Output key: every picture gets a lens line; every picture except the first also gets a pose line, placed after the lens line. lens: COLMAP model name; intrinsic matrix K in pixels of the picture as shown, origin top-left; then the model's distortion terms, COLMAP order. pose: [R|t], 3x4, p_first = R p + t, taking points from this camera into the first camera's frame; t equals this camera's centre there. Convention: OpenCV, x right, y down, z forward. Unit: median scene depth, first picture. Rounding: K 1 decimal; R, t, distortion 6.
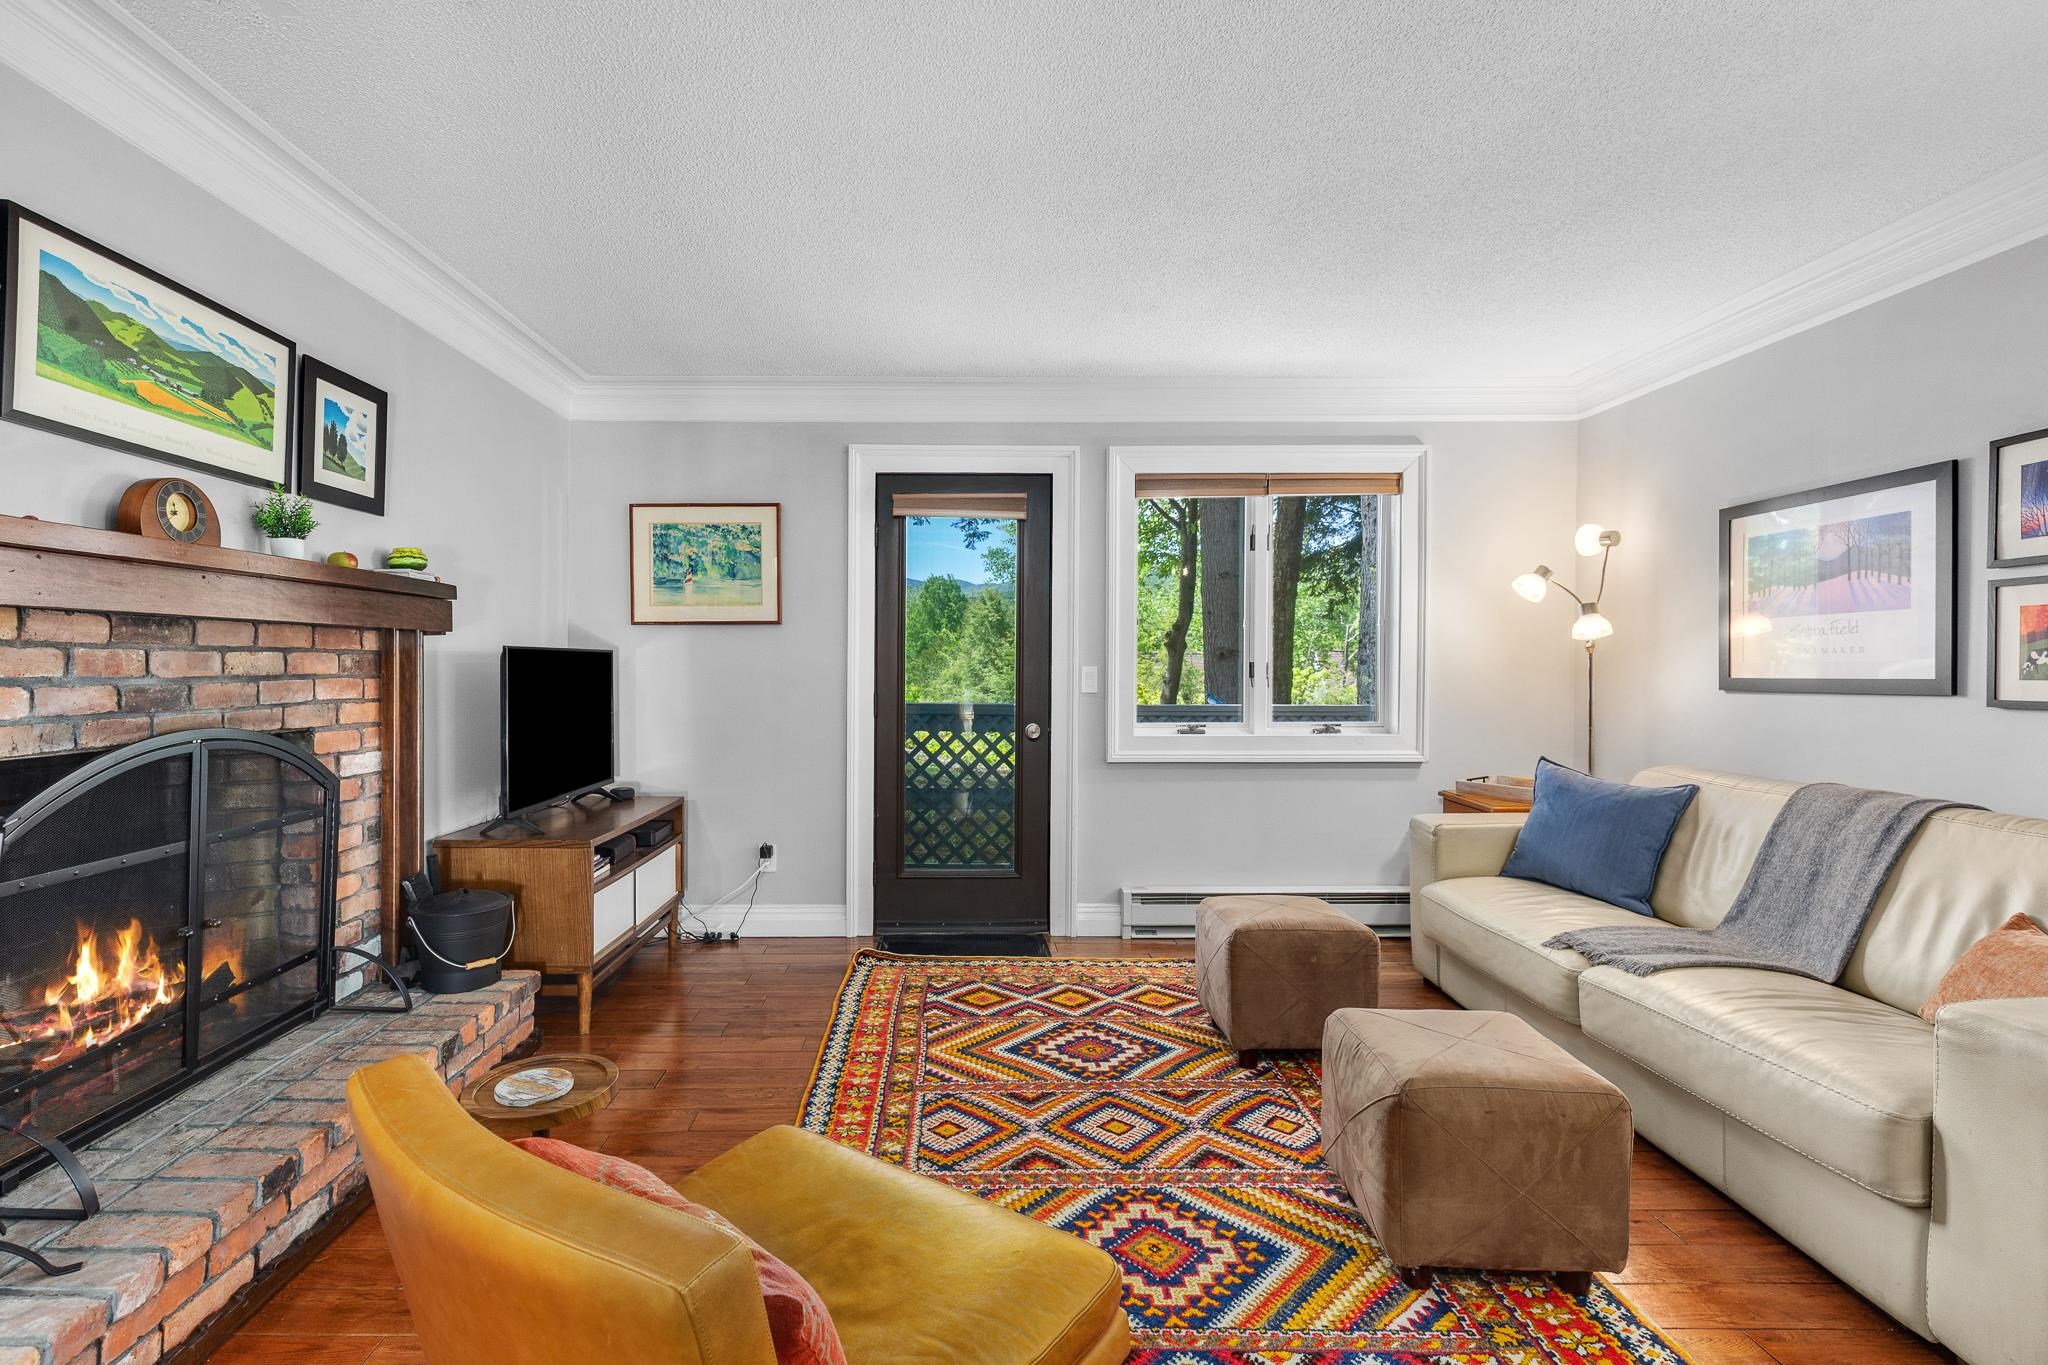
lens RADIAL K [[1047.9, 0, 1052.6], [0, 1047.9, 678.5], [0, 0, 1]] dist [0.000380, -0.002541]
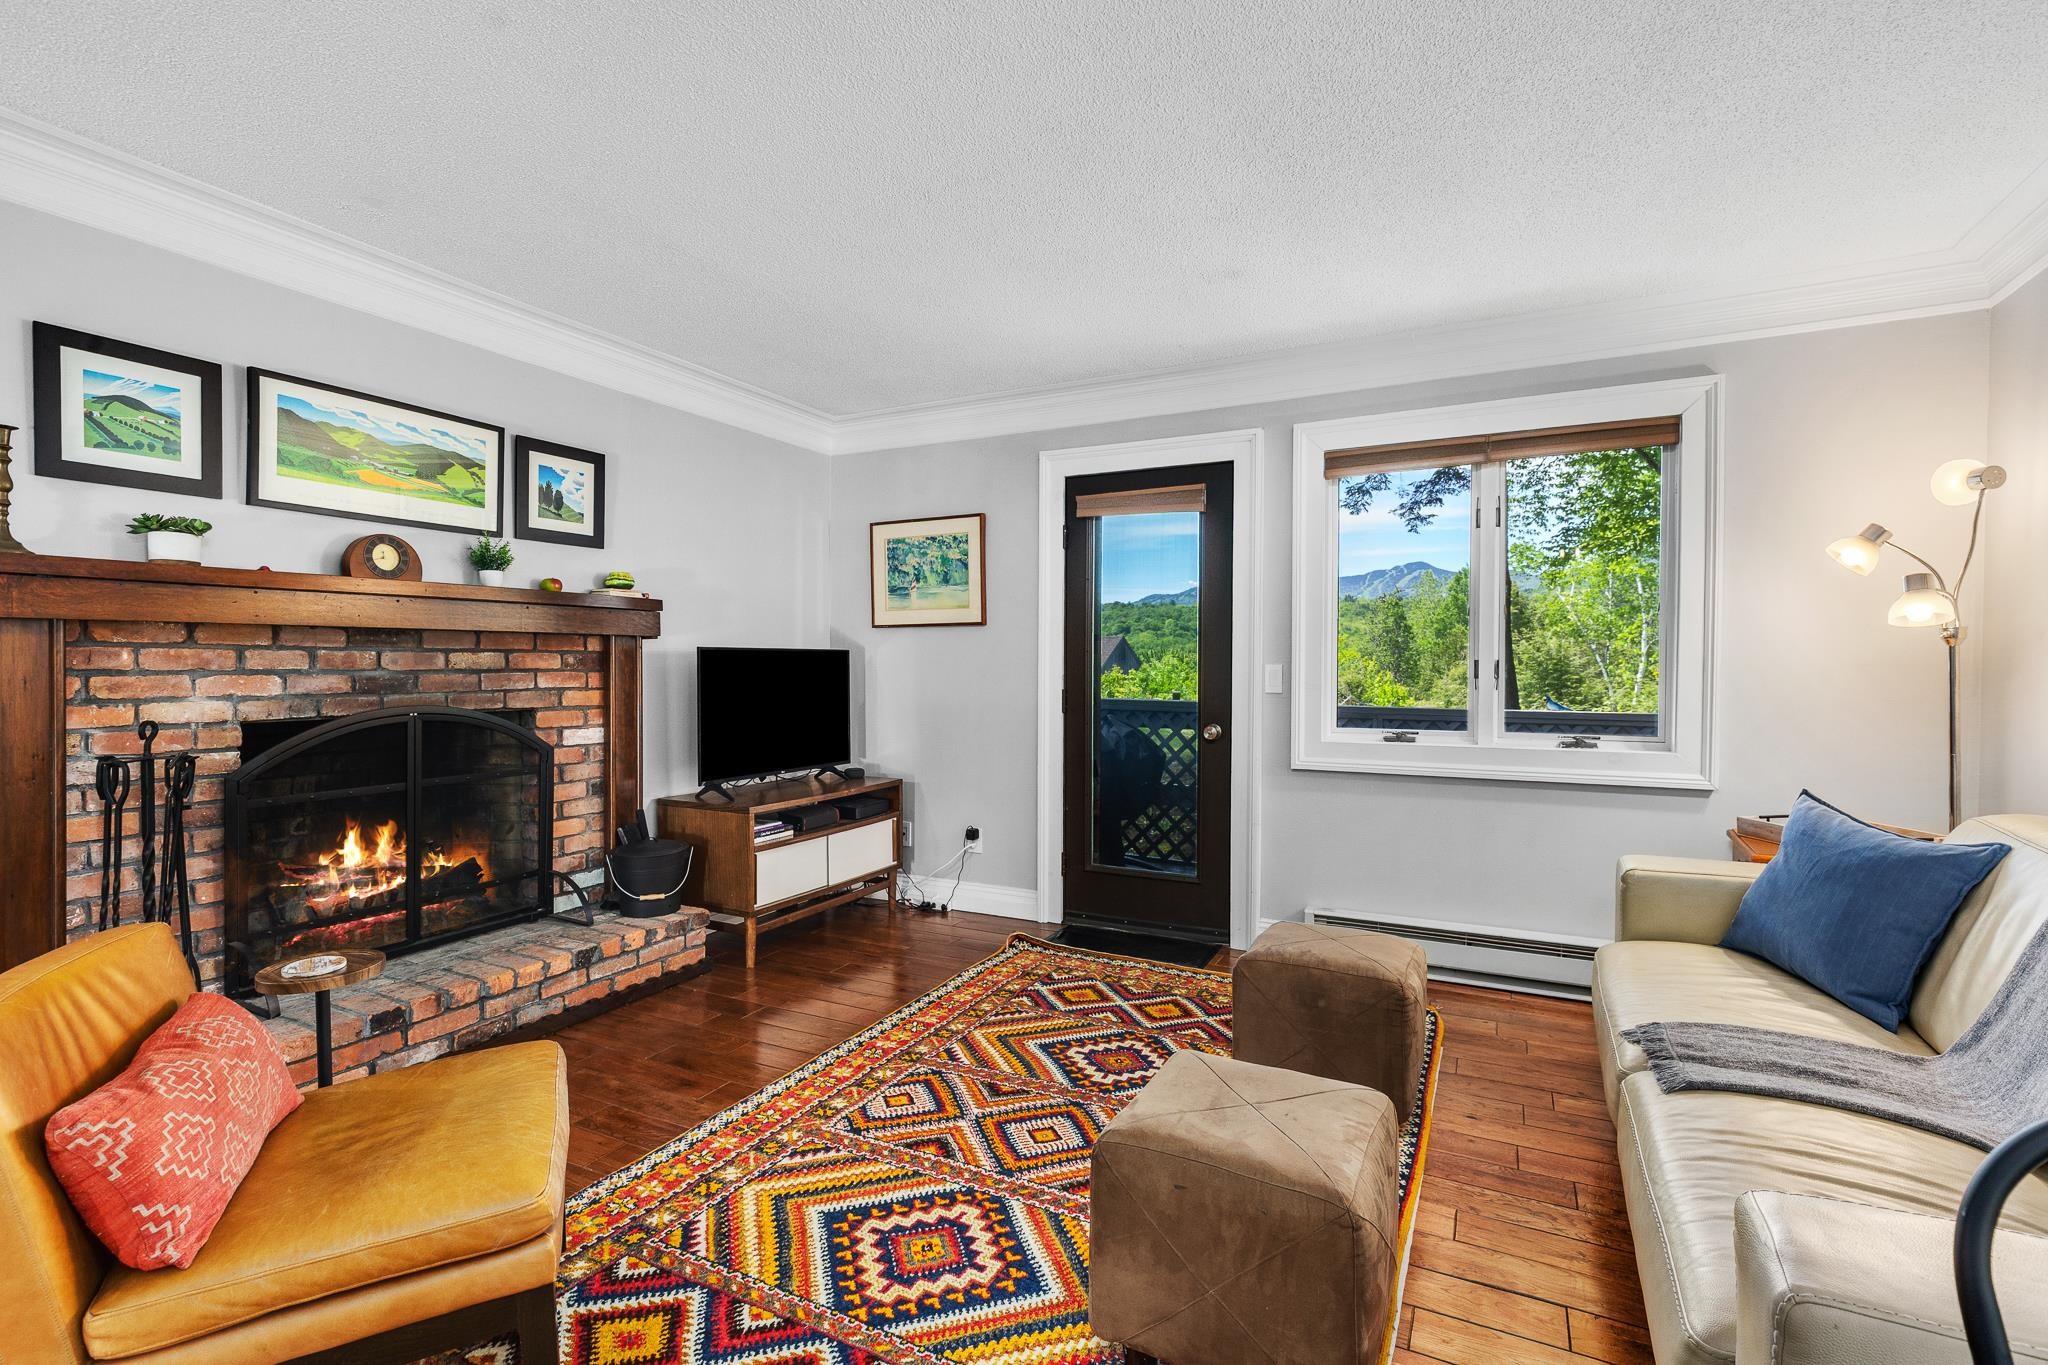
lens RADIAL K [[1060.0, 0, 1084.1], [0, 1060.0, 686.3], [0, 0, 1]] dist [-0.000213, -0.000569]
pose [[0.861323, 0.011631, -0.507925, 0.527215], [-0.007768, 0.999923, 0.009723, -0.000268], [0.507999, -0.004429, 0.861347, 0.151661]]
